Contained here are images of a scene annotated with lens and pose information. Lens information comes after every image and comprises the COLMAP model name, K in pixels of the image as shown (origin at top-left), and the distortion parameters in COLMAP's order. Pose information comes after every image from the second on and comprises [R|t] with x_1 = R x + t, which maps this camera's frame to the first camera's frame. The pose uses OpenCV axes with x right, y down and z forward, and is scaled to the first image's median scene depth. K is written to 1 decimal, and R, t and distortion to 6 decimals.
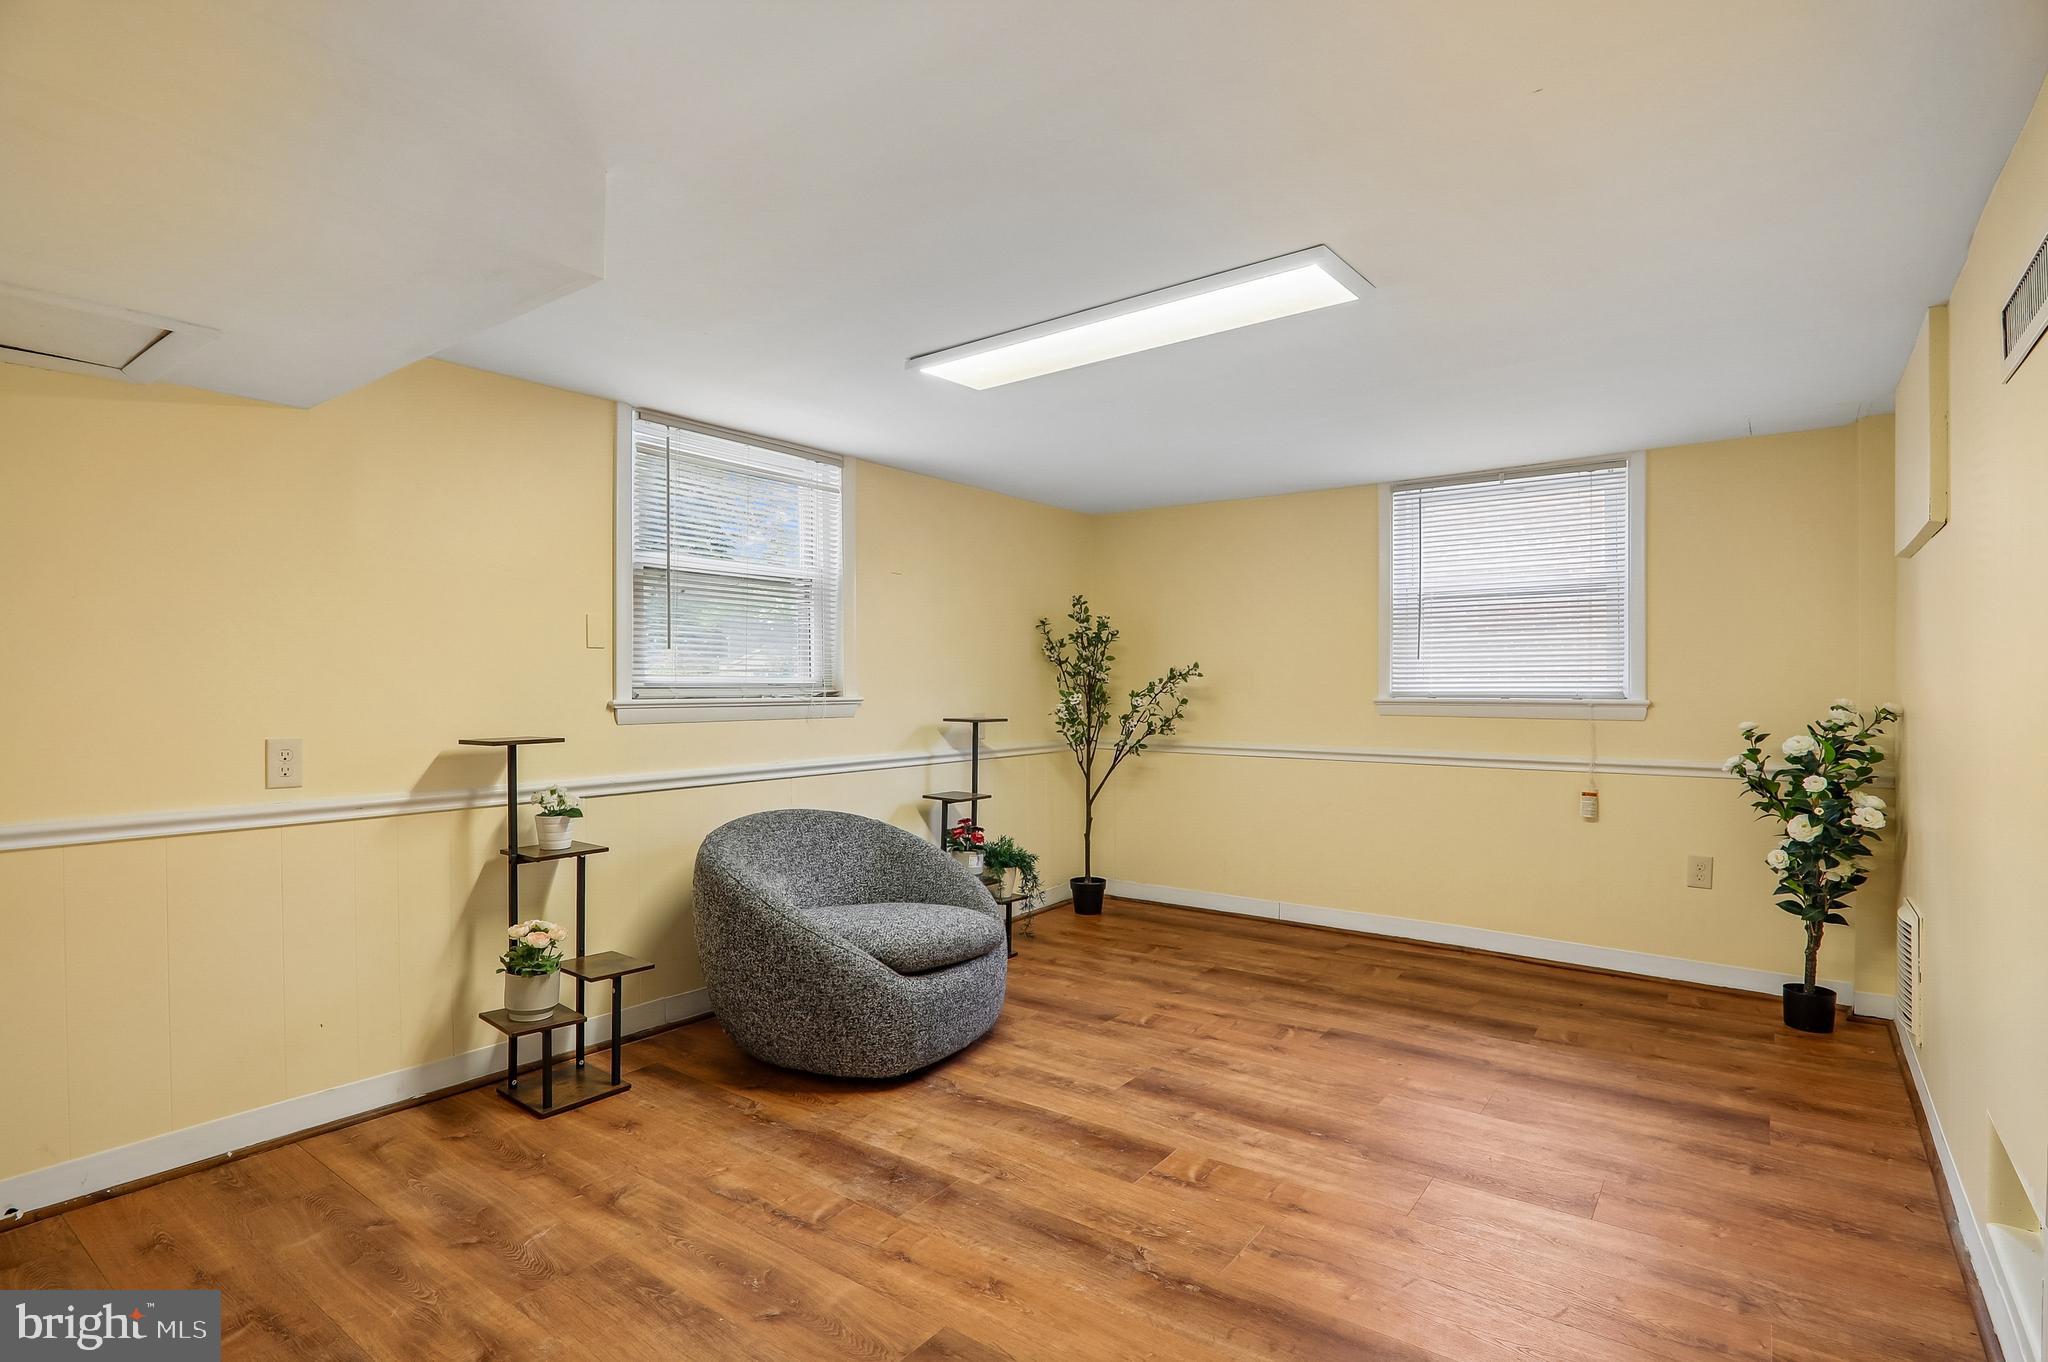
lens RADIAL K [[1018.0, 0, 1030.1], [0, 1018.0, 674.7], [0, 0, 1]] dist [-0.018709, -0.000224]
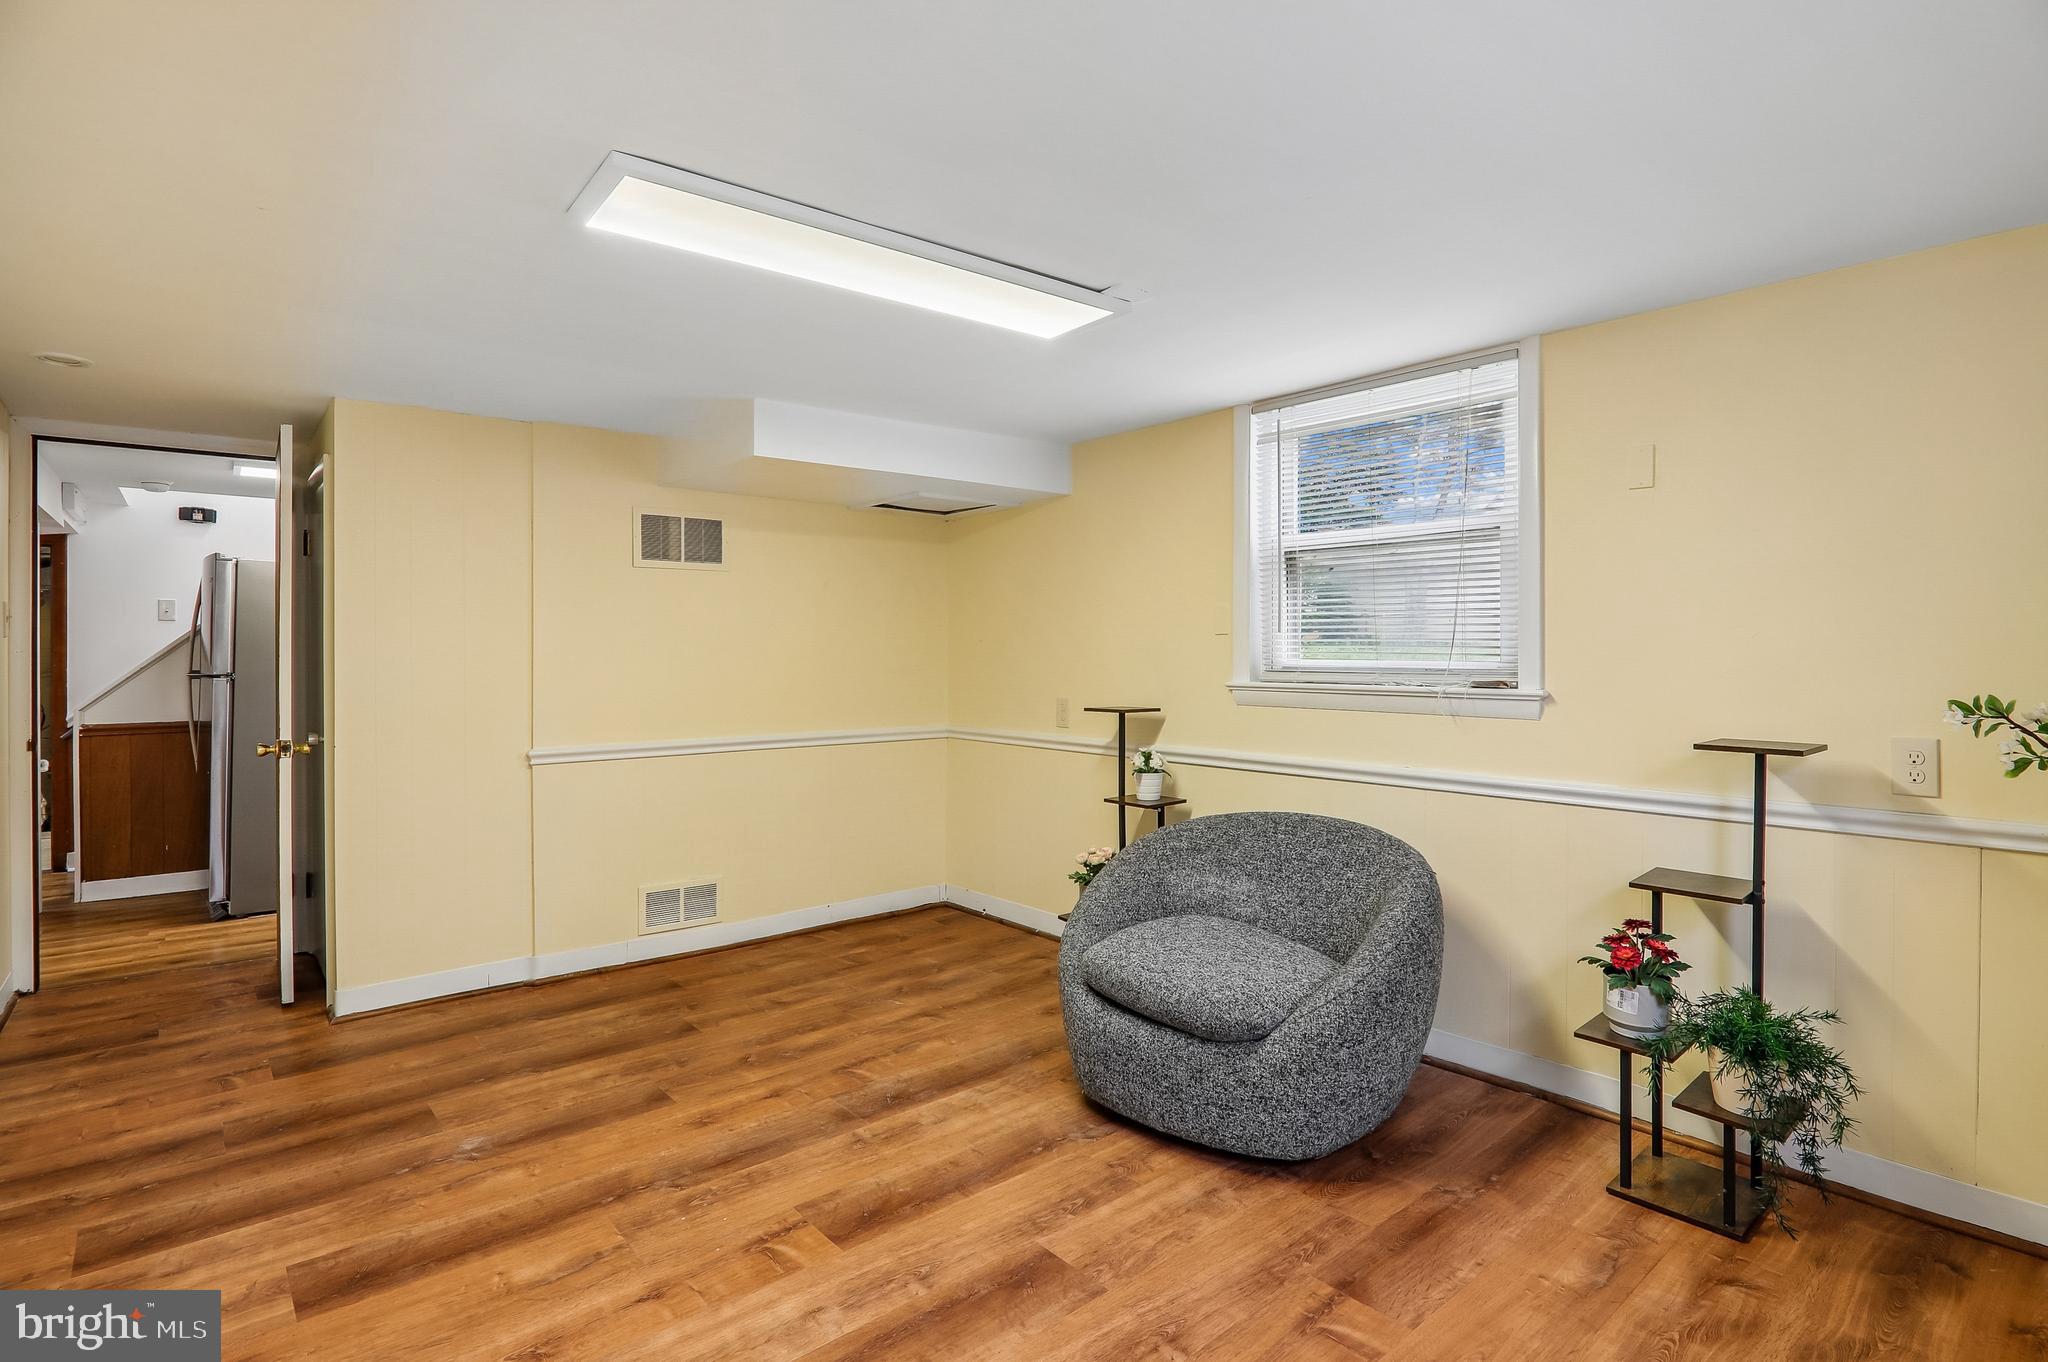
lens RADIAL K [[1018.0, 0, 1030.1], [0, 1018.0, 674.7], [0, 0, 1]] dist [-0.018709, -0.000224]
pose [[-0.230747, 0.023022, -0.972741, 0.919599], [0.008273, 0.999730, 0.021698, -0.009840], [0.972979, -0.003041, -0.230875, 1.383247]]
